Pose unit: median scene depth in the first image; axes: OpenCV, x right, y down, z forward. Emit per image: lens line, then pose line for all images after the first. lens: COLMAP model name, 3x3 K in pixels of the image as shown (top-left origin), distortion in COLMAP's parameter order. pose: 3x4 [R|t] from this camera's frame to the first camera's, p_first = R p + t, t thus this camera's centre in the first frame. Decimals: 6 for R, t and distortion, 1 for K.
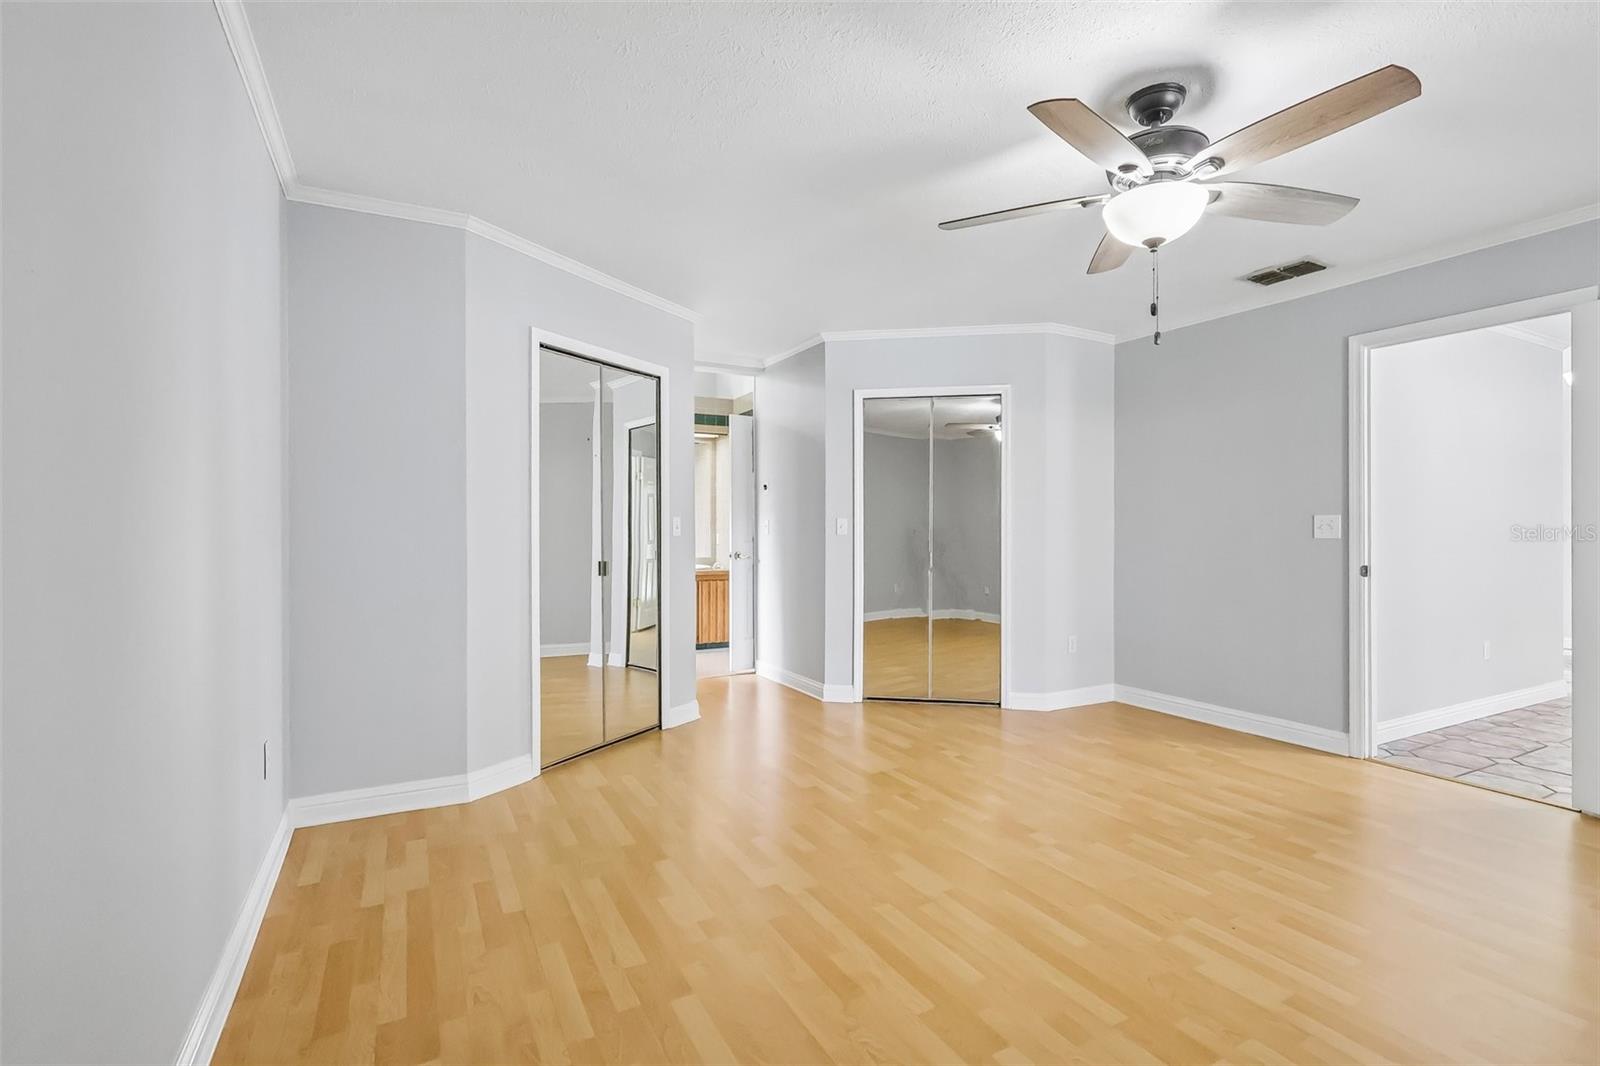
lens RADIAL K [[741.8, 0, 808.0], [0, 741.8, 527.8], [0, 0, 1]] dist [-0.002733, -0.001082]
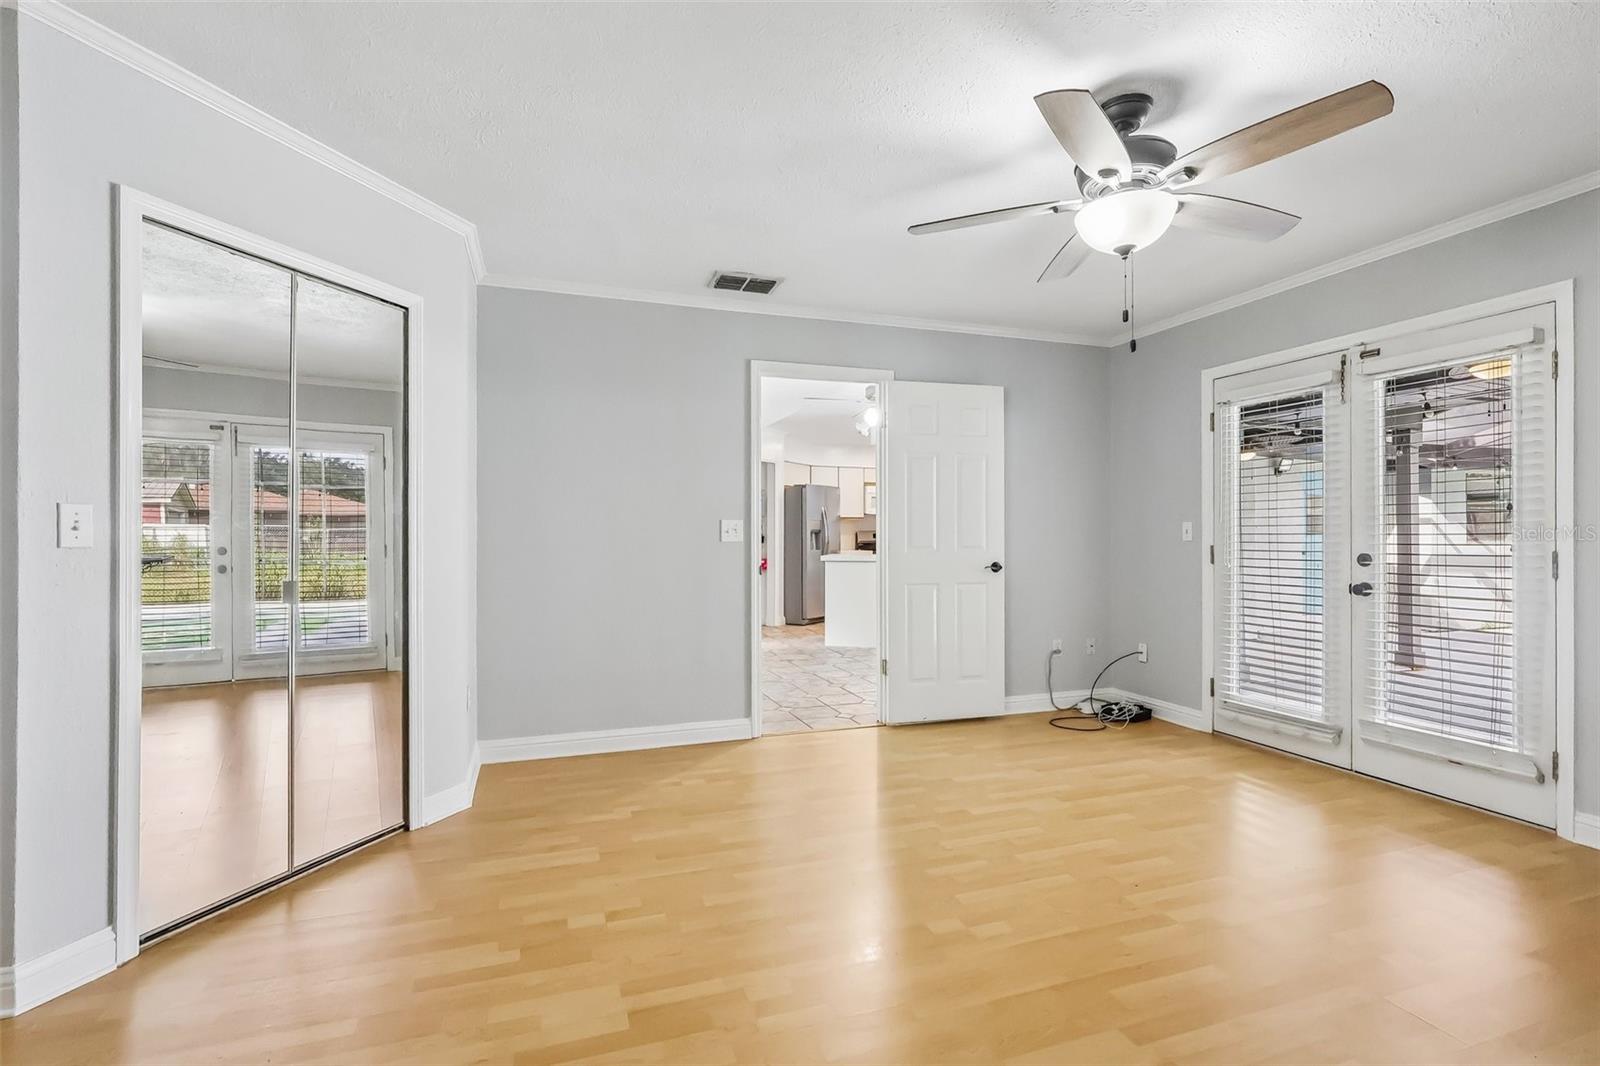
lens RADIAL K [[741.8, 0, 797.3], [0, 741.8, 531.3], [0, 0, 1]] dist [-0.002733, -0.001082]
pose [[0.159612, 0.002289, 0.987177, -0.367607], [-0.002652, 0.999995, -0.001890, 0.001141], [-0.987176, -0.002316, 0.159618, 0.779020]]
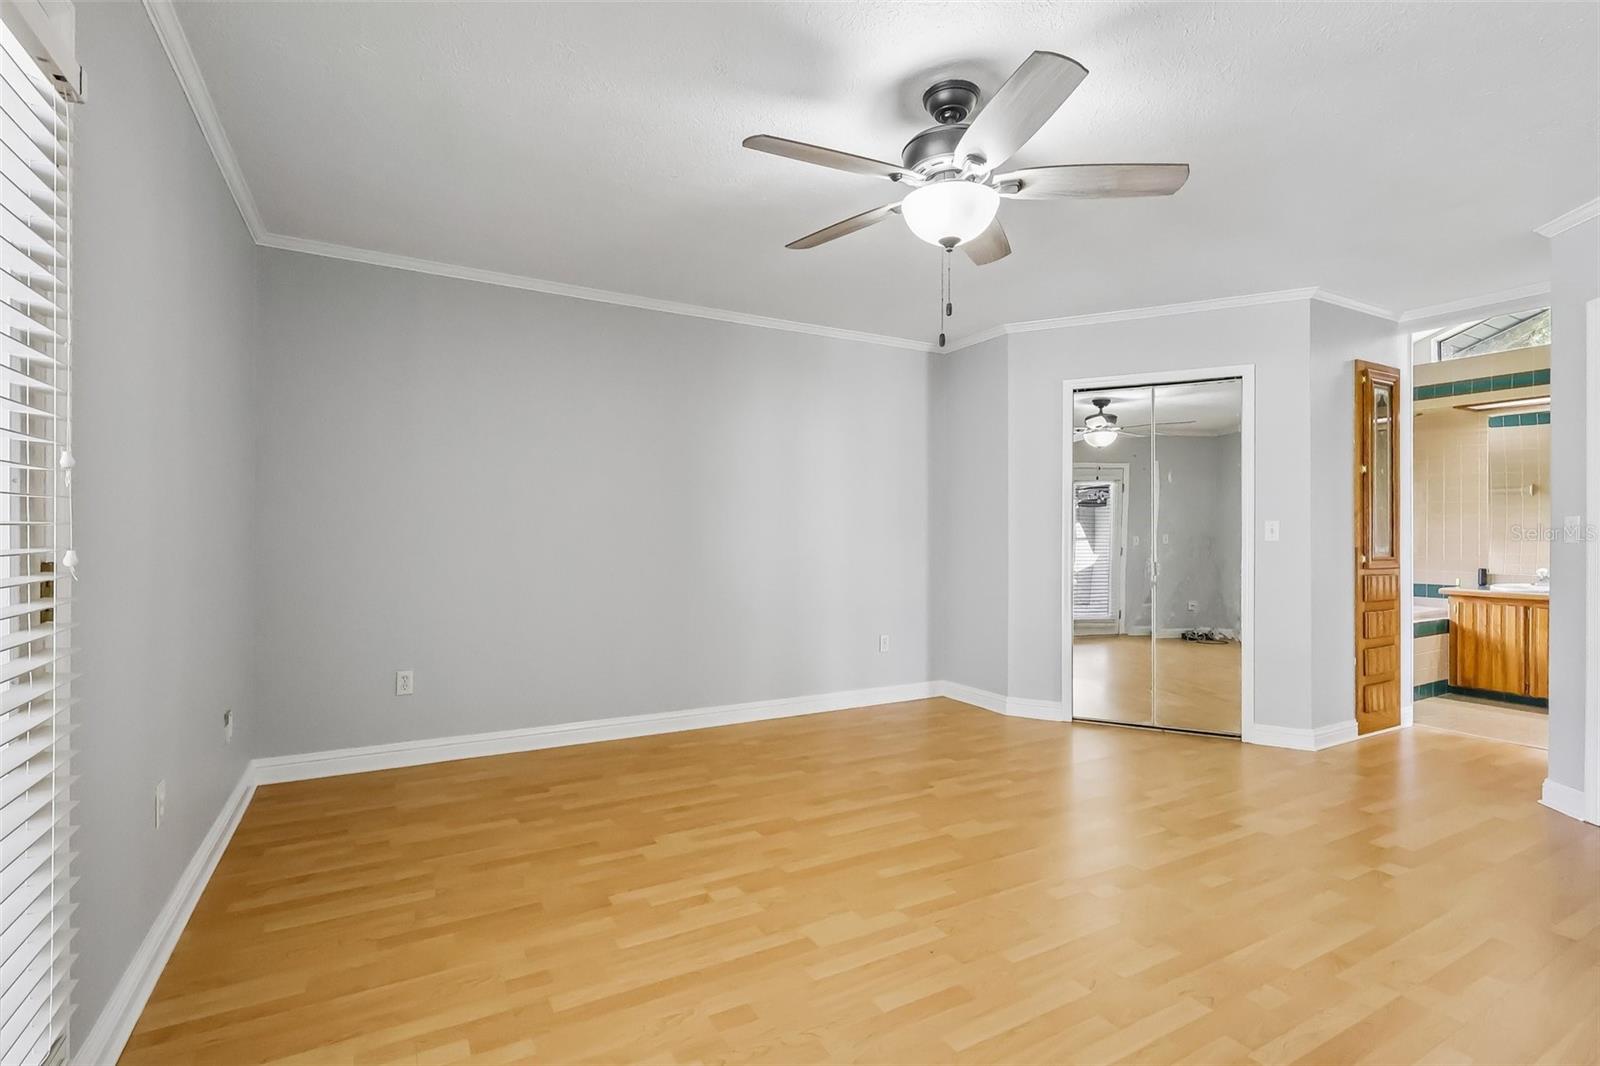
lens RADIAL K [[741.8, 0, 794.3], [0, 741.8, 533.4], [0, 0, 1]] dist [-0.002733, -0.001082]
pose [[0.012446, -0.000578, -0.999922, 0.886592], [-0.005593, 0.999984, -0.000648, 0.005405], [0.999907, 0.005601, 0.012442, 0.473407]]
